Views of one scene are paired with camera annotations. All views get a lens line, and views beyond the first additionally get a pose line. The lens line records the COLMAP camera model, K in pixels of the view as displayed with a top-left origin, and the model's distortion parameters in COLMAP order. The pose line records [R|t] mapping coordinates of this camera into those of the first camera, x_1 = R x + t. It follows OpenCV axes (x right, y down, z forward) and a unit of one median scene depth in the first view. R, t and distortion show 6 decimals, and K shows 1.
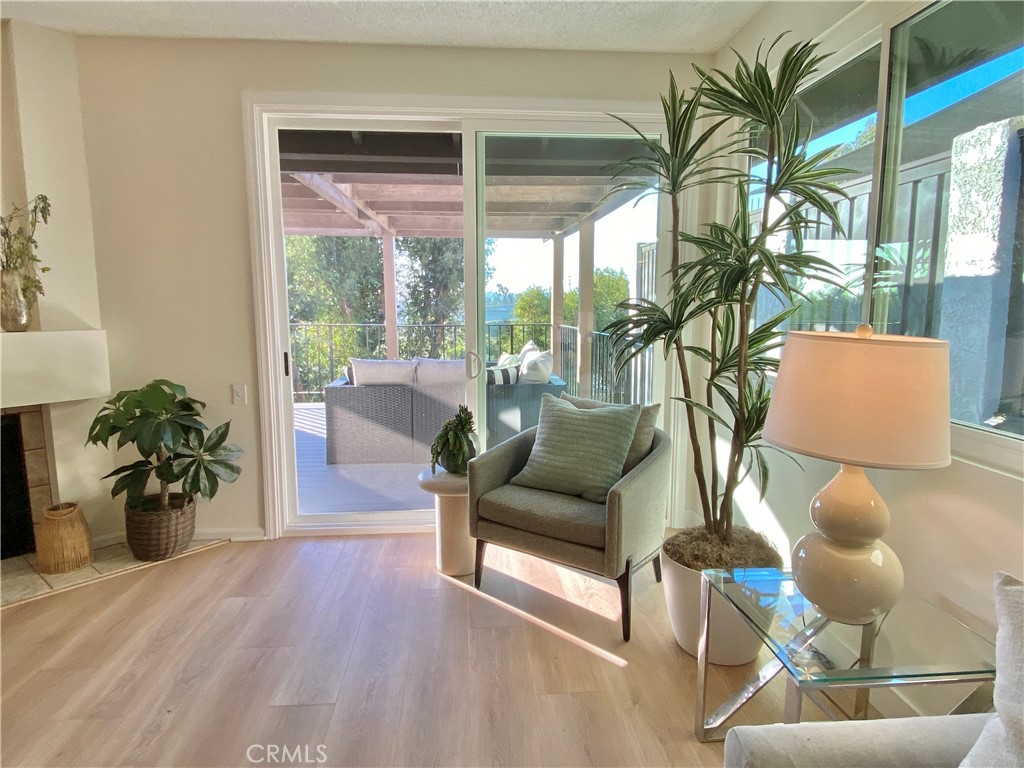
lens RADIAL K [[629.3, 0, 512.0], [0, 629.3, 384.0], [0, 0, 1]] dist [0.001816, 0.000316]
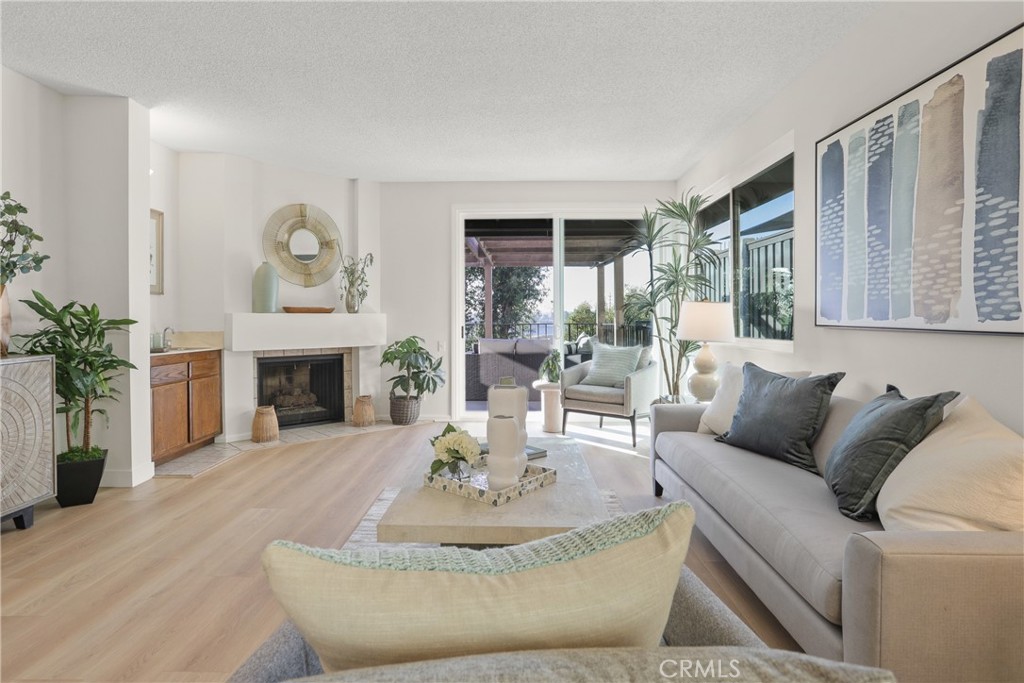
lens RADIAL K [[512.2, 0, 509.1], [0, 512.2, 322.8], [0, 0, 1]] dist [-0.001755, -0.000059]
pose [[0.994677, -0.001878, -0.103020, -0.054904], [-0.010061, 0.993286, -0.115245, 0.141789], [0.102545, 0.115668, 0.987981, -0.673739]]
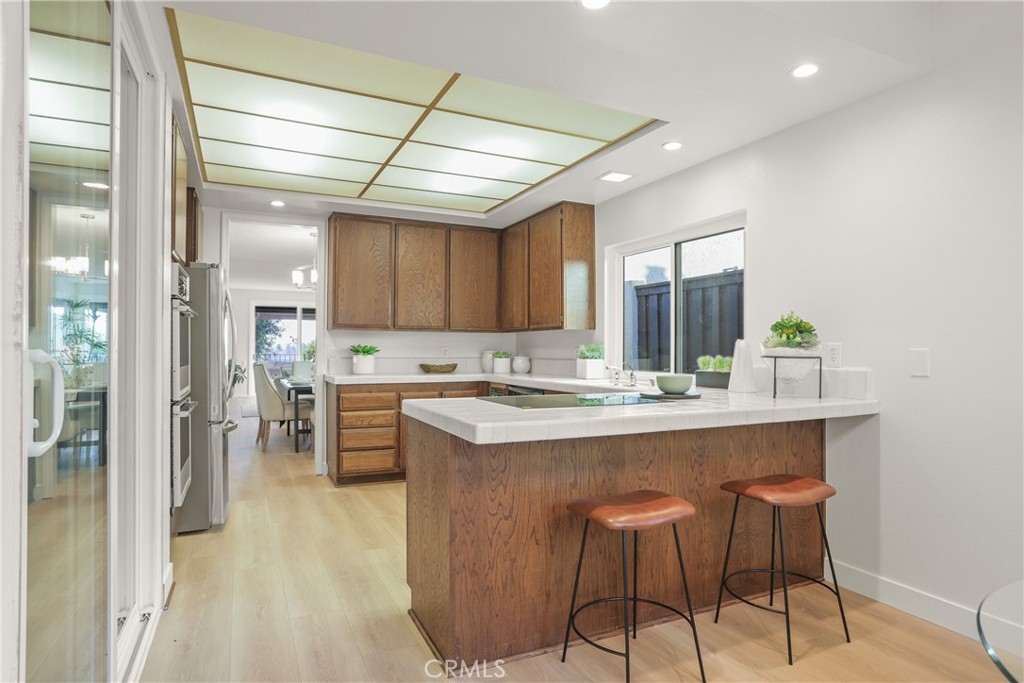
lens RADIAL K [[568.0, 0, 512.0], [0, 568.0, 341.5], [0, 0, 1]] dist [0.000615, 0.000042]
pose [[0.935732, 0.000150, 0.352712, -0.077524], [0.049806, 0.989923, -0.132555, 0.569777], [-0.349178, 0.141604, 0.926296, -3.854191]]
